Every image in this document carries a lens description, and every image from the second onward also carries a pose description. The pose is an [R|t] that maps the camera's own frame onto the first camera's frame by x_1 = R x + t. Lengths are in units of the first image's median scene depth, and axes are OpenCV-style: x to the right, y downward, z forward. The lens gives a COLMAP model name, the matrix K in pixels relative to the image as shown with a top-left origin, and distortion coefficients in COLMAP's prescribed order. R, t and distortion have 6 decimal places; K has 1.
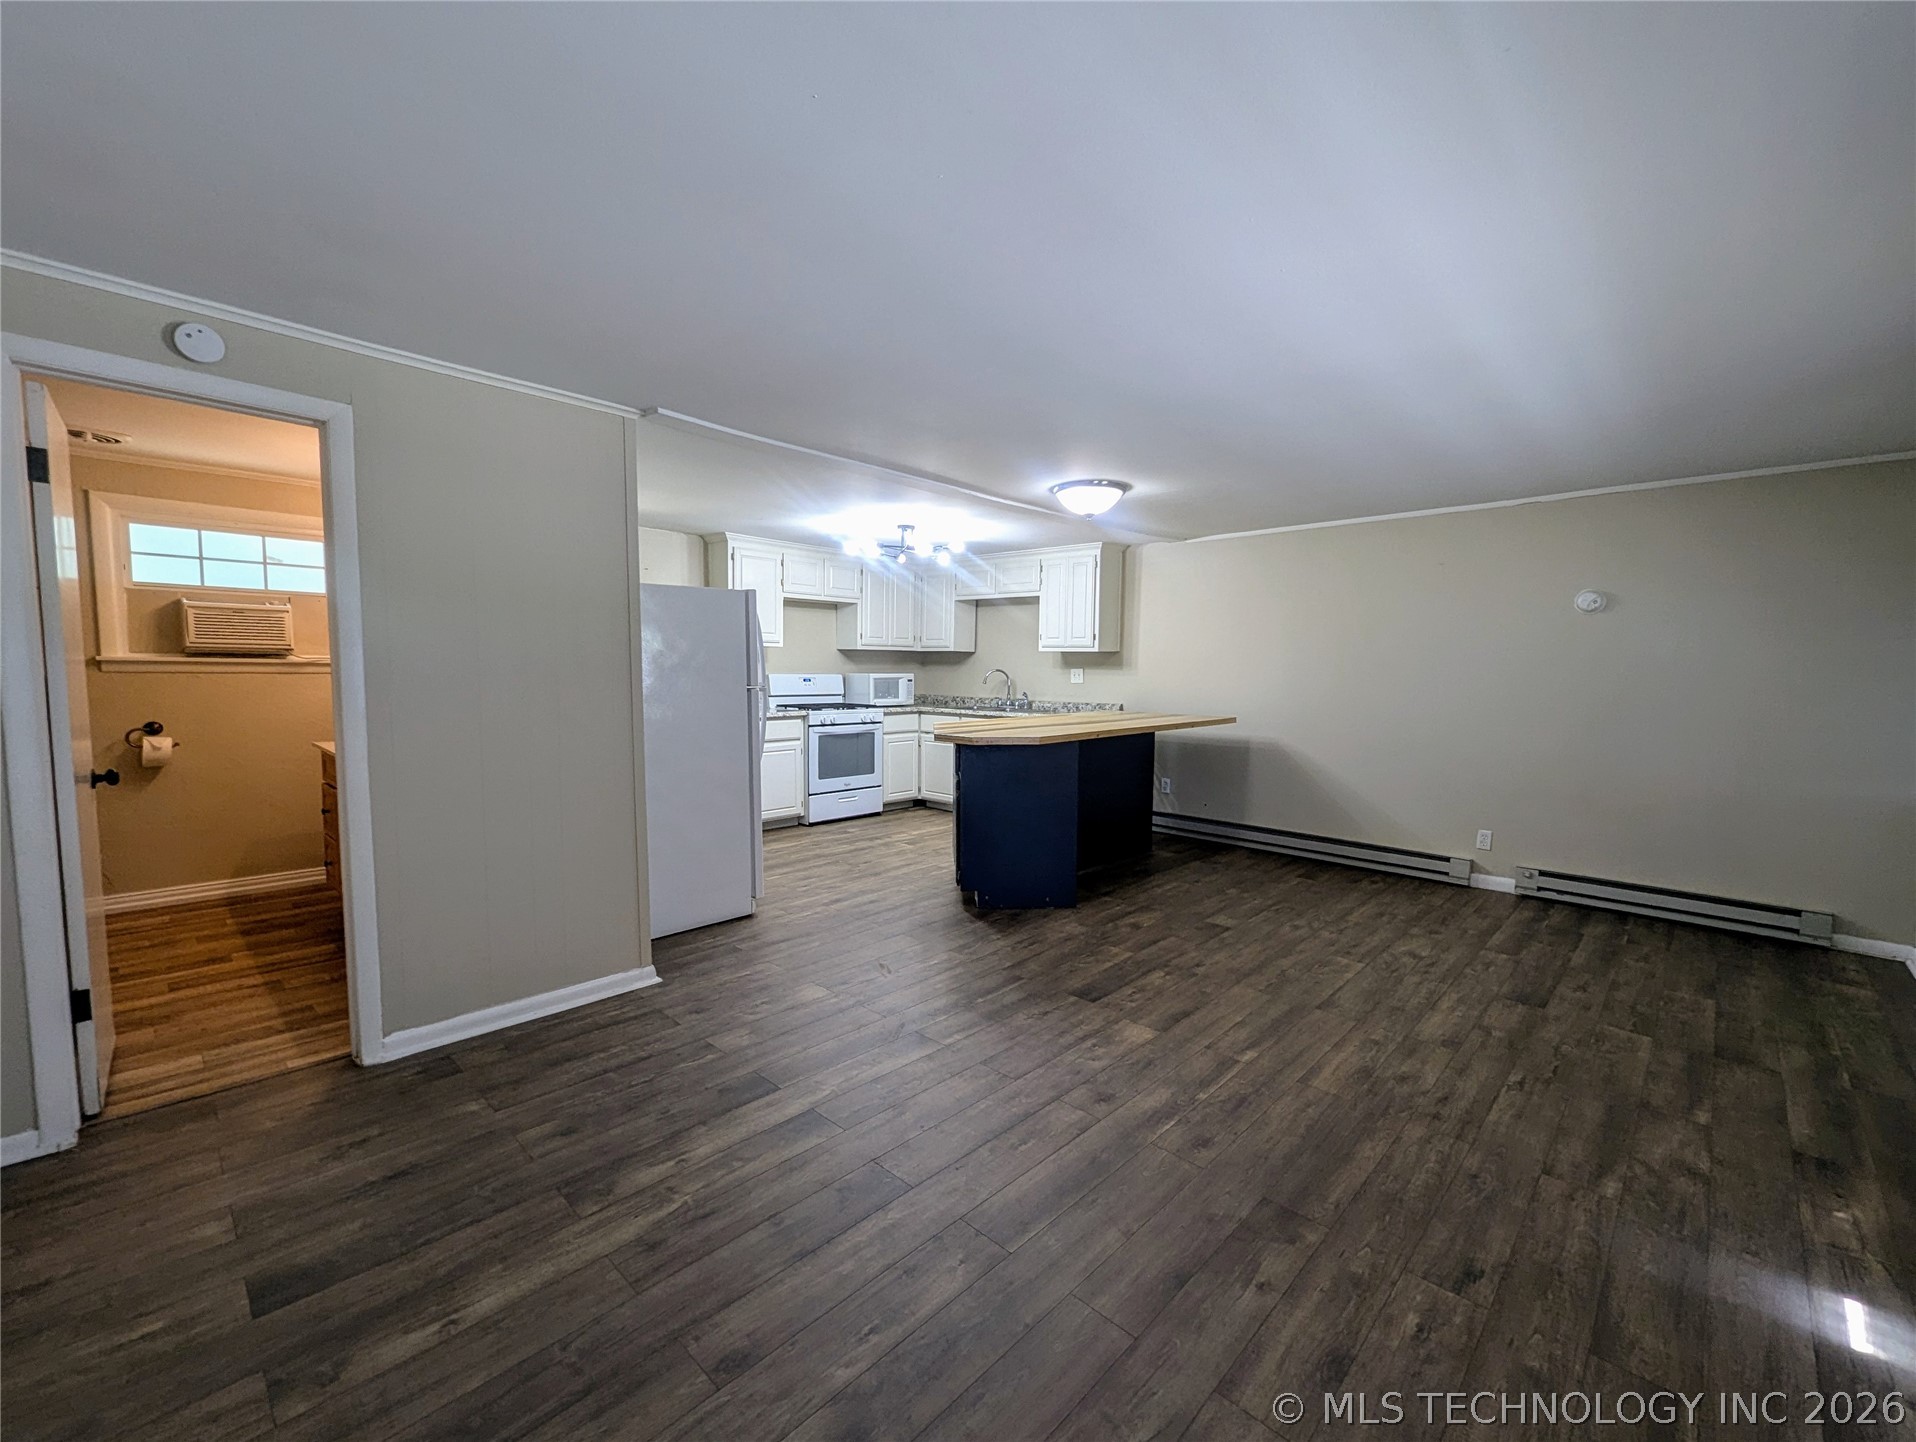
lens RADIAL K [[805.8, 0, 965.0], [0, 805.8, 729.9], [0, 0, 1]] dist [0.001505, 0.000412]
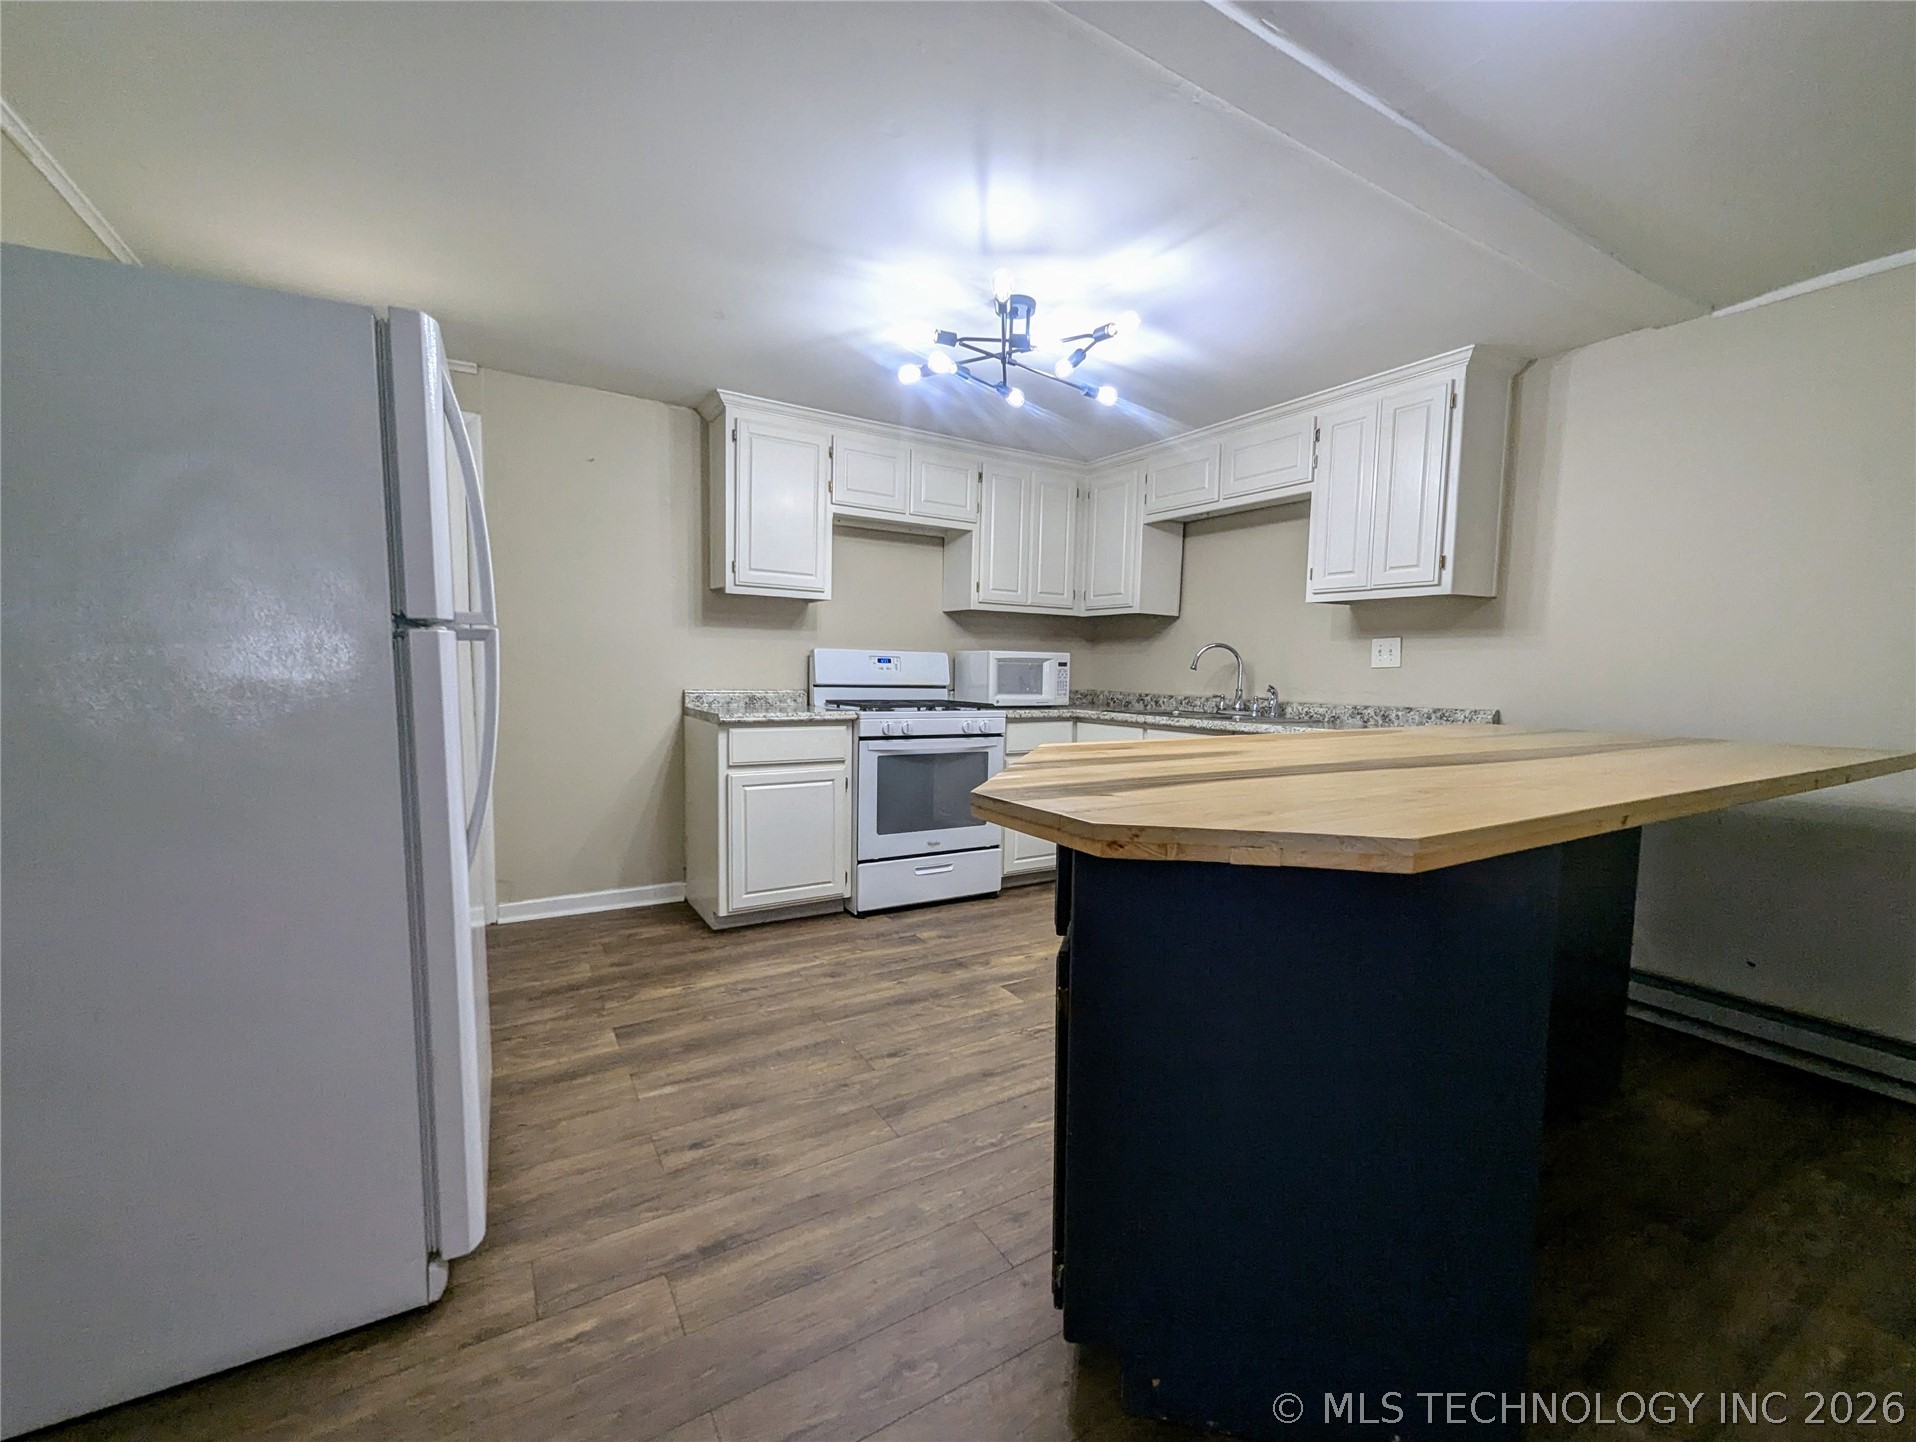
lens RADIAL K [[805.8, 0, 965.0], [0, 805.8, 729.9], [0, 0, 1]] dist [0.001505, 0.000412]
pose [[0.965111, 0.026492, -0.260499, 0.020357], [-0.029023, 0.999561, -0.005873, -0.009412], [0.260229, 0.013229, 0.965456, 0.484108]]
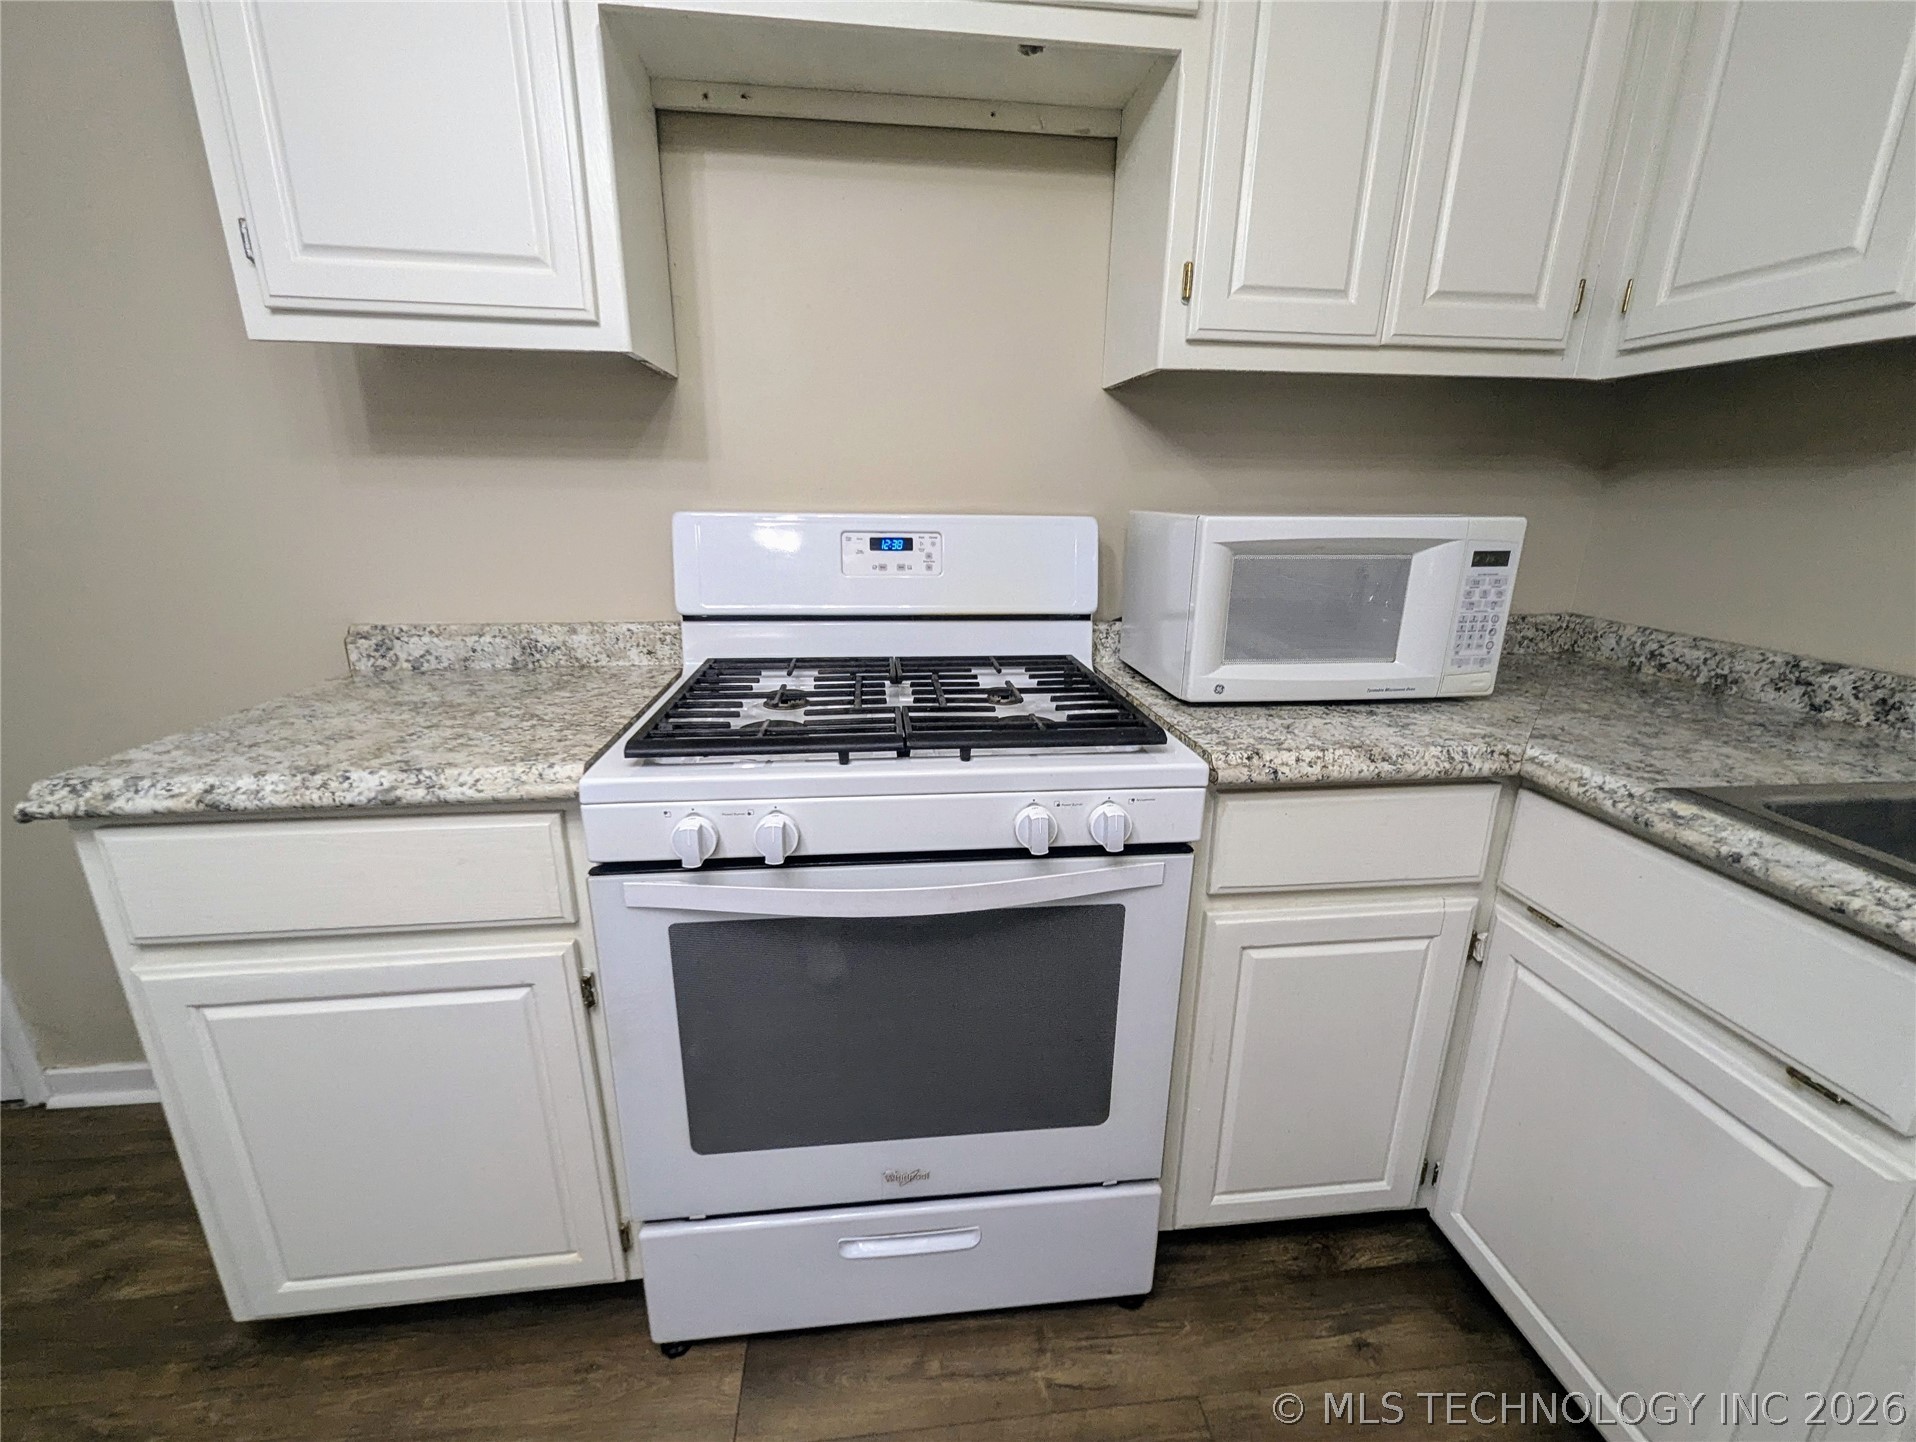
lens RADIAL K [[805.8, 0, 965.0], [0, 805.8, 729.9], [0, 0, 1]] dist [0.001505, 0.000412]
pose [[0.765097, 0.179387, -0.618423, -0.048887], [-0.052713, 0.974636, 0.217499, -0.066895], [0.641754, -0.133809, 0.755147, 0.932715]]
